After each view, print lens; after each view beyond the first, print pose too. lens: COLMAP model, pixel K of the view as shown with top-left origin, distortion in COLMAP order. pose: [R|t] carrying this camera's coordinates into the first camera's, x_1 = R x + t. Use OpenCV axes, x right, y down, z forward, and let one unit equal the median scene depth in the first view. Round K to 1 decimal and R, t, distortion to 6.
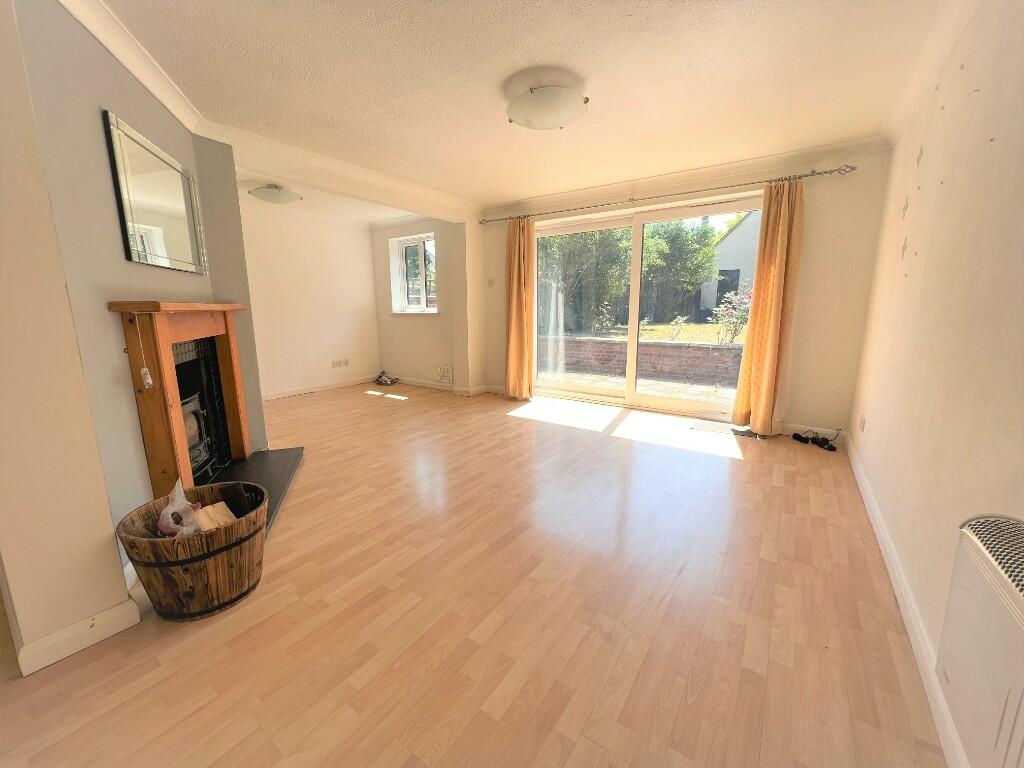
lens RADIAL K [[409.6, 0, 505.8], [0, 409.6, 384.8], [0, 0, 1]] dist [-0.002827, 0.000184]
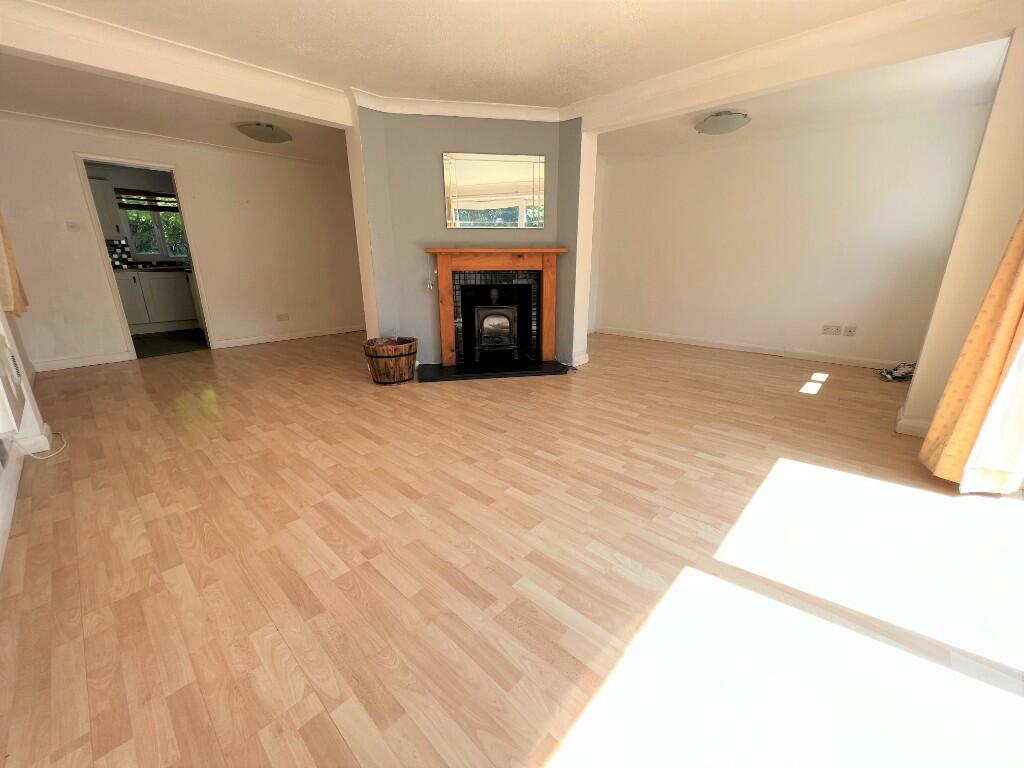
lens RADIAL K [[409.6, 0, 505.6], [0, 409.6, 381.2], [0, 0, 1]] dist [-0.002827, 0.000184]
pose [[-0.143383, 0.286342, -0.947338, 1.003549], [-0.180571, 0.933592, 0.309517, -0.226072], [0.973055, 0.215442, -0.082156, 1.355532]]
